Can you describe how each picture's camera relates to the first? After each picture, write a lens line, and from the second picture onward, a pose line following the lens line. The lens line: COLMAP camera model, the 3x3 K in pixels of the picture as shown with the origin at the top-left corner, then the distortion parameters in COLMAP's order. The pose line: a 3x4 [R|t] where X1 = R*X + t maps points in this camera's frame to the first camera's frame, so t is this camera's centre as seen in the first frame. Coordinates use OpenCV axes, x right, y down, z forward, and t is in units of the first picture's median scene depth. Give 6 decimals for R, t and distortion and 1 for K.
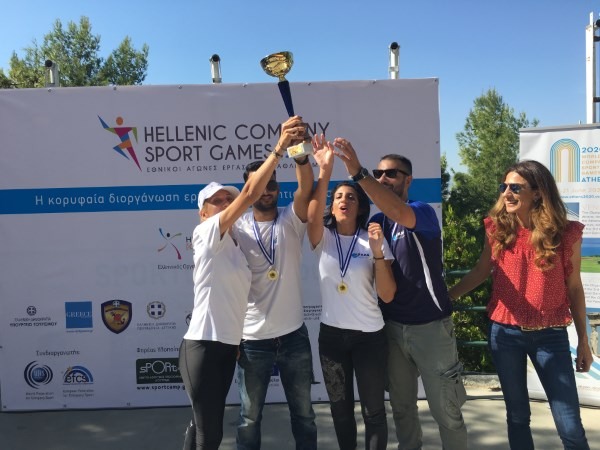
lens RADIAL K [[513.5, 0, 299.3], [0, 513.5, 223.0], [0, 0, 1]] dist [0.092688, -0.122427]
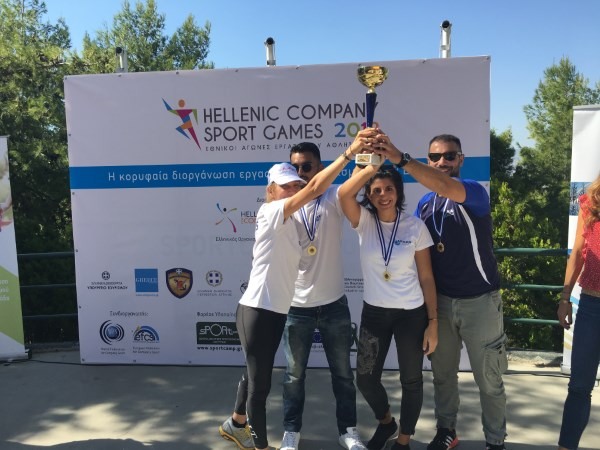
lens RADIAL K [[513.5, 0, 299.3], [0, 513.5, 223.0], [0, 0, 1]] dist [0.092688, -0.122427]
pose [[0.993402, 0.015970, -0.113563, 0.022968], [-0.010405, 0.998723, 0.049431, -0.003735], [0.114208, -0.047923, 0.992300, -0.050772]]
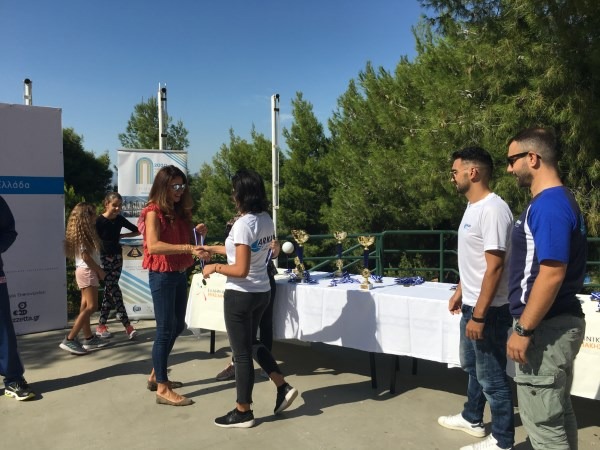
lens RADIAL K [[513.0, 0, 298.9], [0, 513.0, 218.0], [0, 0, 1]] dist [0.089789, -0.115293]
pose [[0.824994, 0.001781, 0.565139, -0.006608], [-0.000681, 0.999997, -0.002158, 0.030196], [-0.565141, 0.001395, 0.824993, -0.580575]]
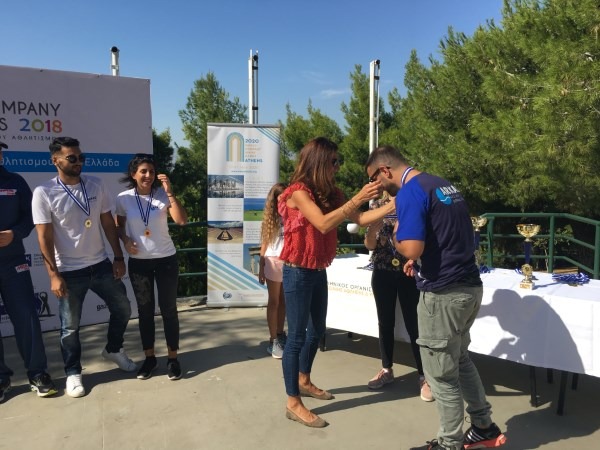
lens RADIAL K [[513.0, 0, 298.9], [0, 513.0, 218.0], [0, 0, 1]] dist [0.089789, -0.115293]
pose [[0.871738, -0.015011, 0.489743, -0.057523], [-0.006720, 0.999070, 0.042582, 0.019428], [-0.489927, -0.040412, 0.870826, -0.372343]]
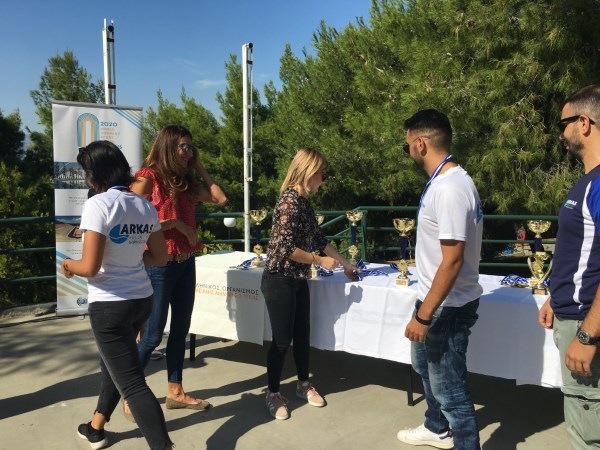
lens RADIAL K [[507.2, 0, 302.5], [0, 507.2, 230.9], [0, 0, 1]] dist [0.086919, -0.109171]
pose [[0.727327, -0.045412, 0.684787, 0.008662], [-0.012763, 0.996741, 0.079655, 0.020612], [-0.686172, -0.066675, 0.724377, -0.297659]]
